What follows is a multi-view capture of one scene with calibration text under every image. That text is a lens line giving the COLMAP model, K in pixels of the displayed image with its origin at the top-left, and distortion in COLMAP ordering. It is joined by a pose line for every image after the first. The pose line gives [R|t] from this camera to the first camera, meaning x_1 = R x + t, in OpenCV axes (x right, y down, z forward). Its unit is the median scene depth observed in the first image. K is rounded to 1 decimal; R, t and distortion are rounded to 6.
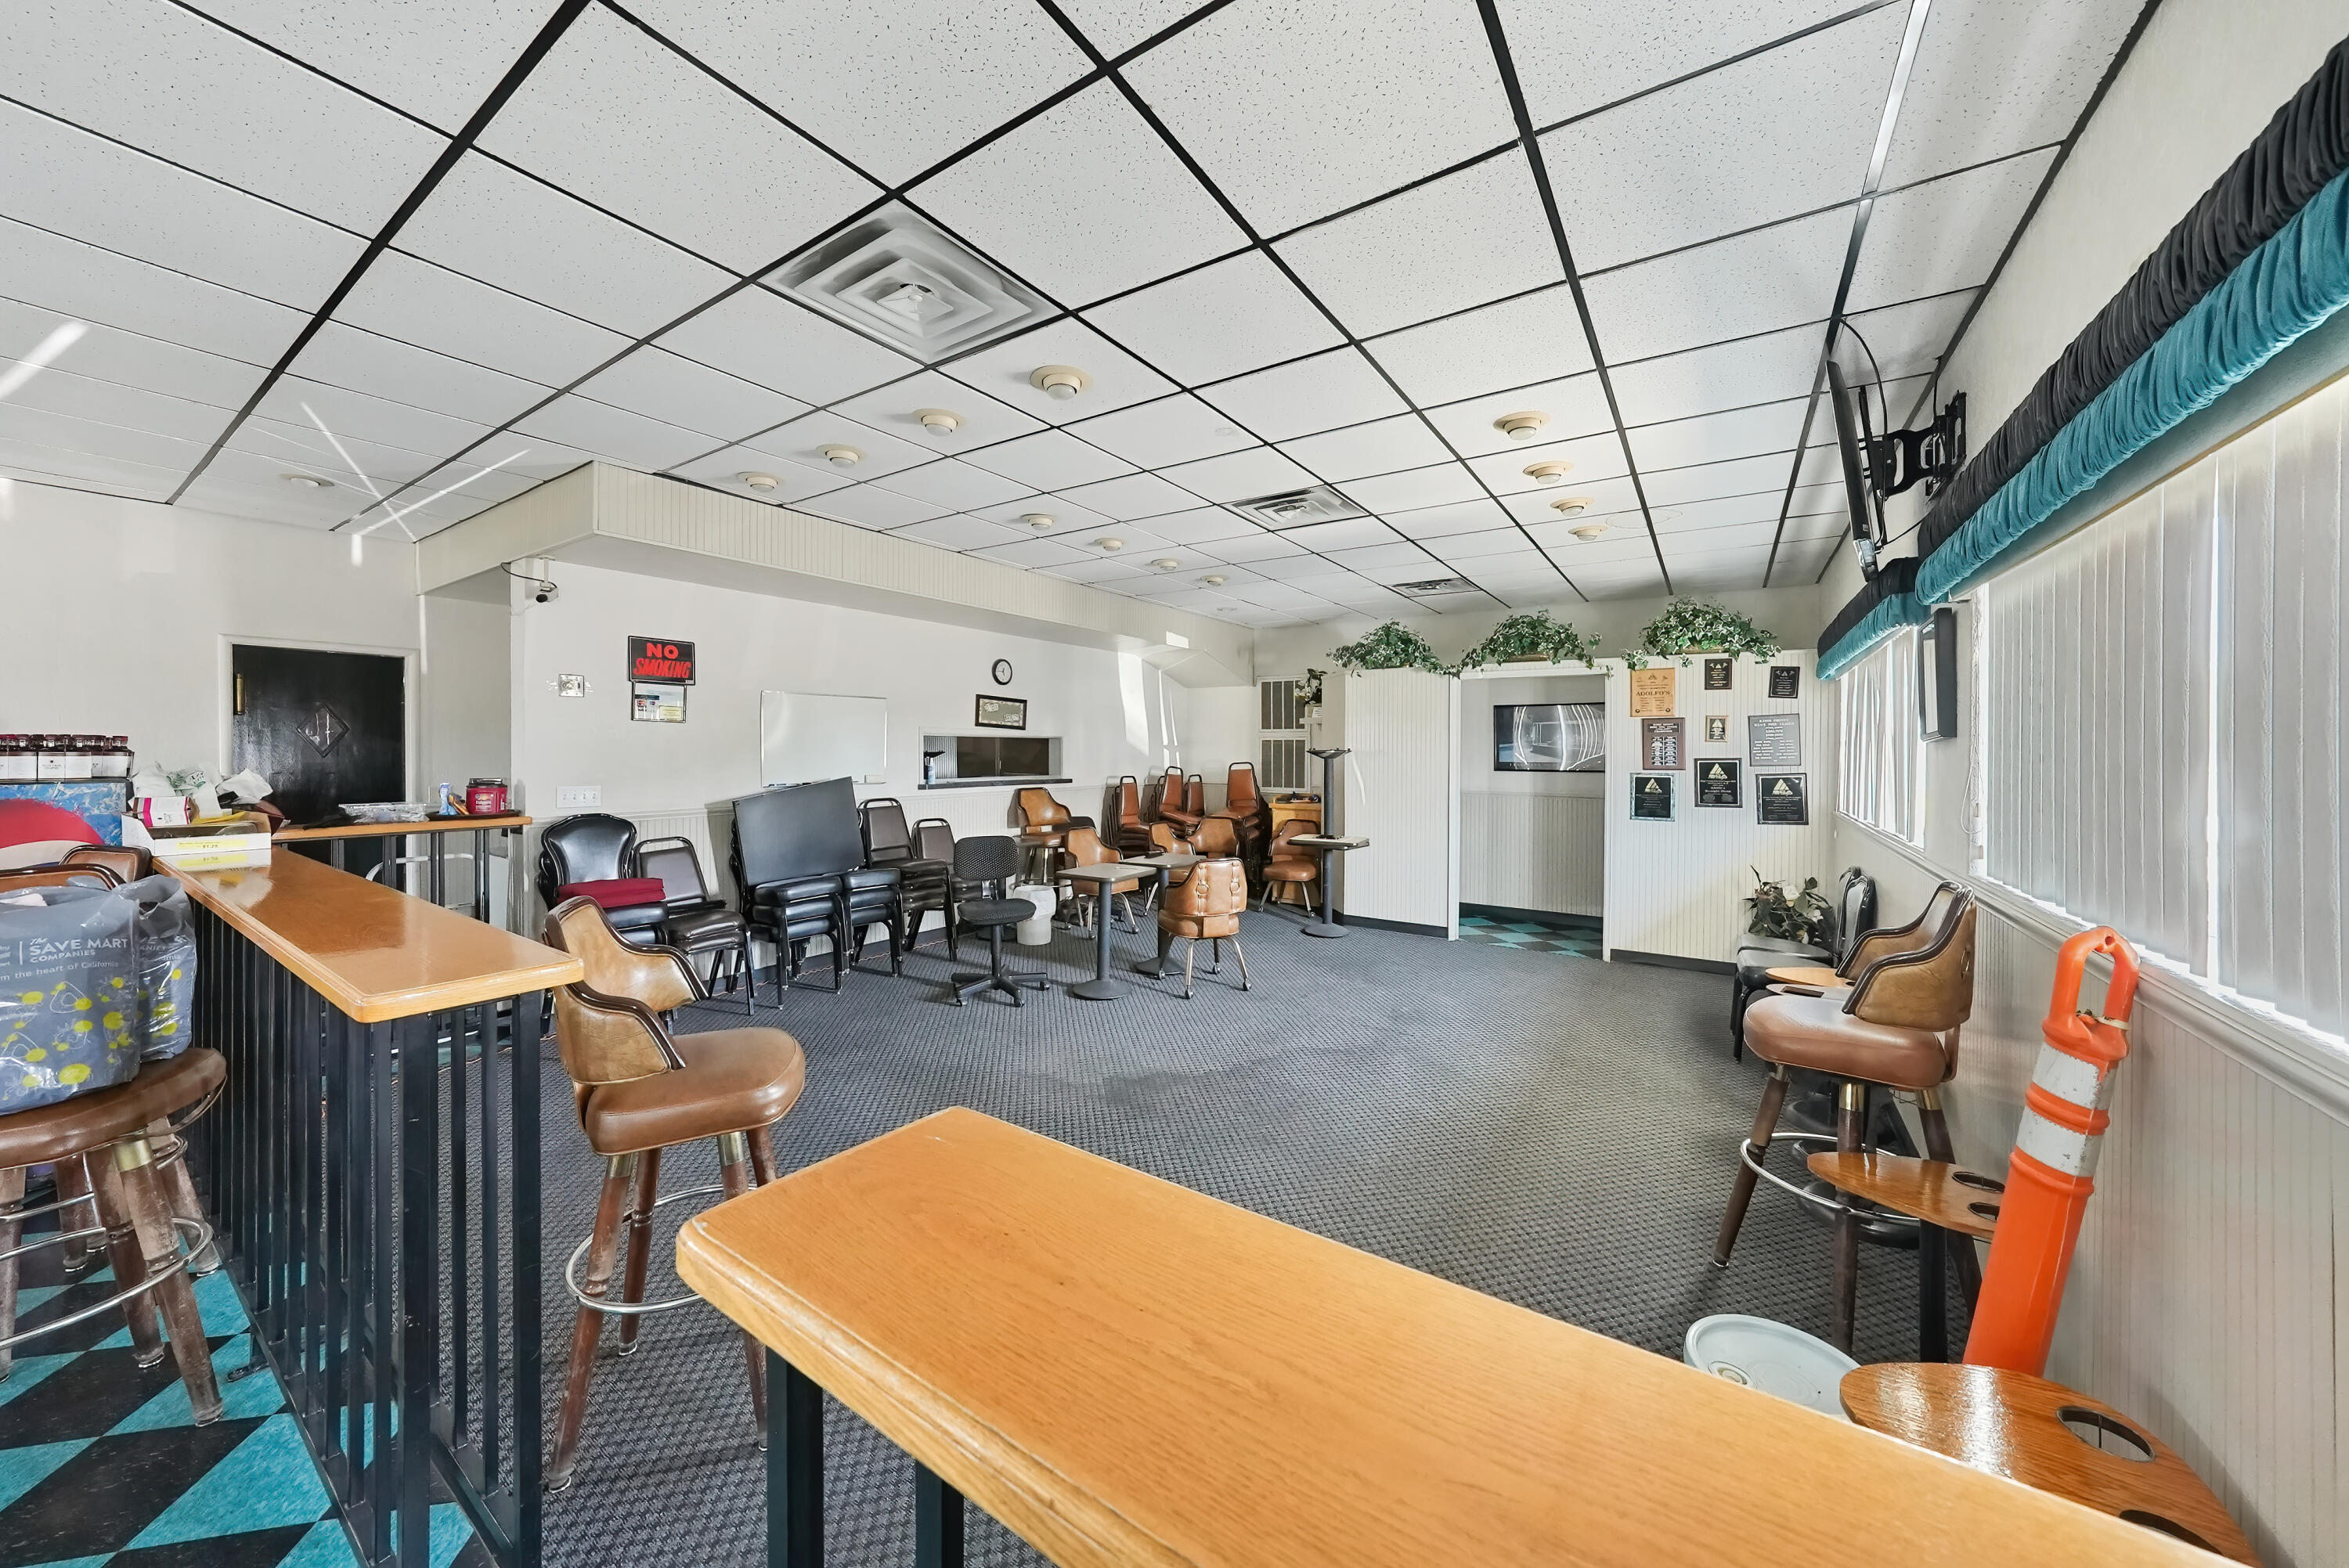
lens RADIAL K [[832.5, 0, 1173.7], [0, 832.5, 756.2], [0, 0, 1]] dist [0.001097, 0.000159]
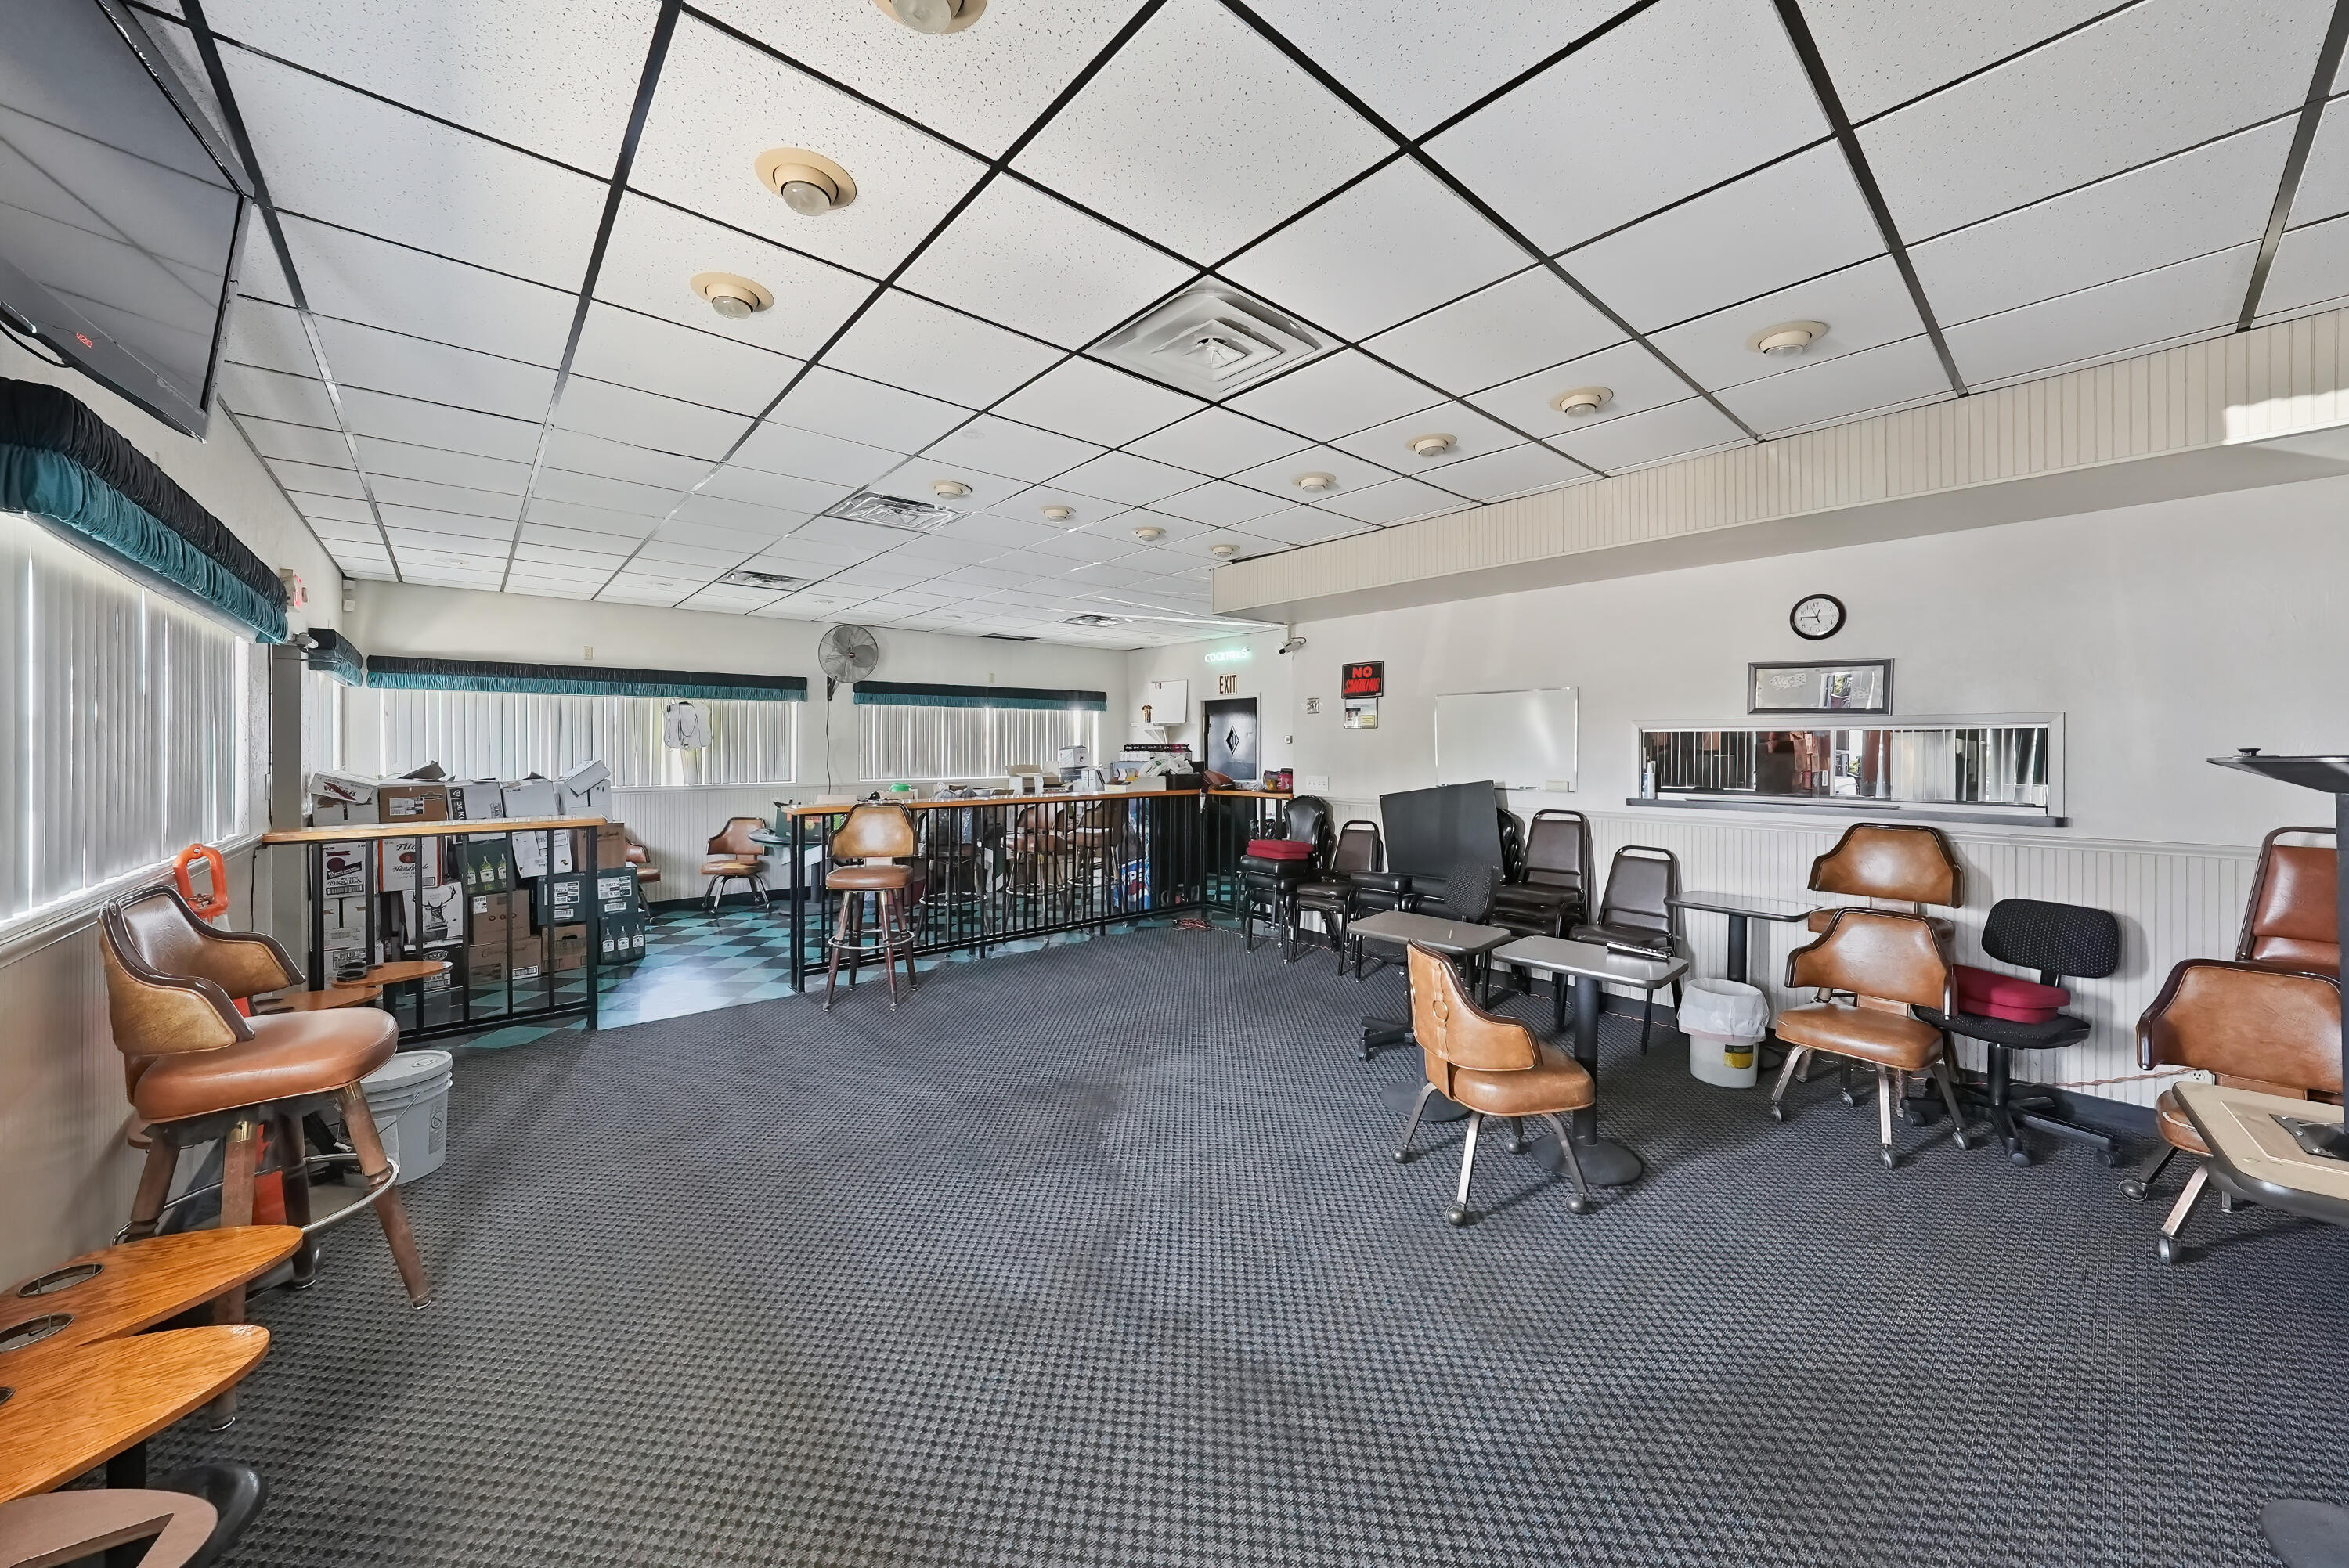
lens RADIAL K [[805.0, 0, 1161.4], [0, 805.0, 756.1], [0, 0, 1]] dist [0.000087, 0.000108]
pose [[-0.252988, 0.006008, -0.967451, 0.640917], [-0.013964, 0.999854, 0.009860, -0.006235], [0.967369, 0.016004, -0.252867, 1.004053]]
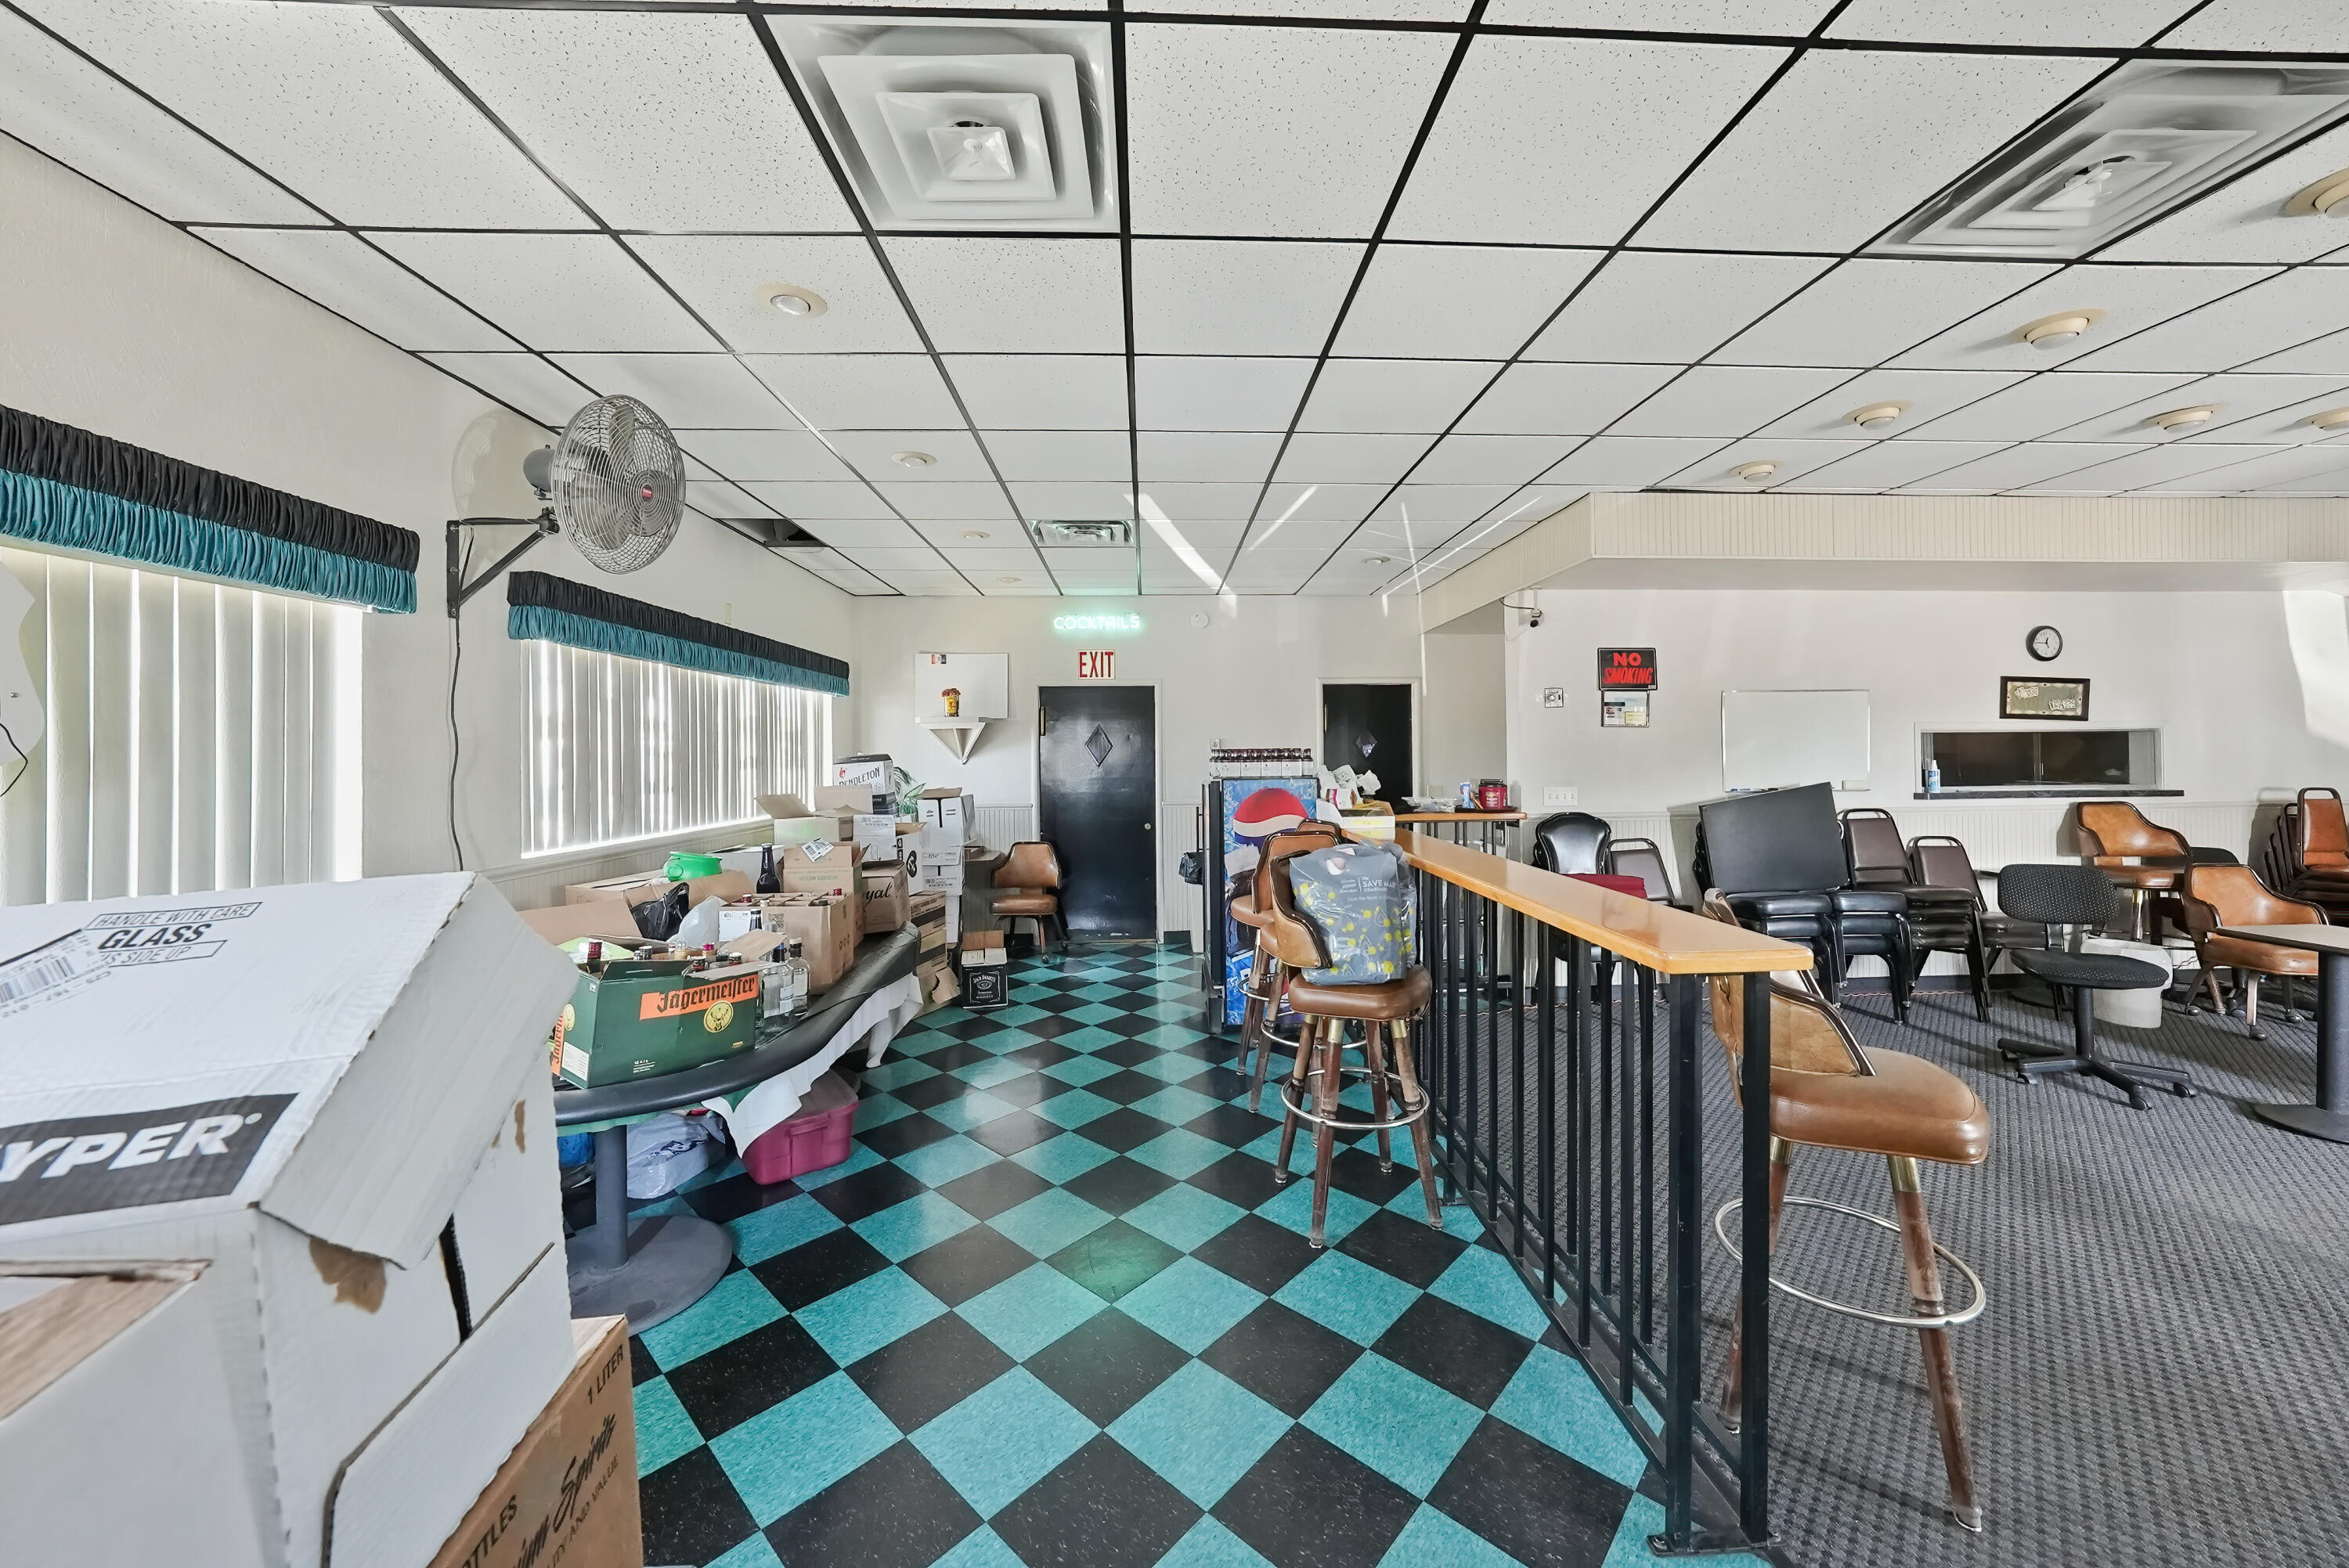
lens RADIAL K [[863.1, 0, 1204.1], [0, 863.1, 755.9], [0, 0, 1]] dist [0.001008, 0.005445]
pose [[0.620380, -0.008894, -0.784251, -0.093173], [0.005683, 0.999960, -0.006844, -0.000595], [0.784281, -0.000211, 0.620406, -0.088123]]
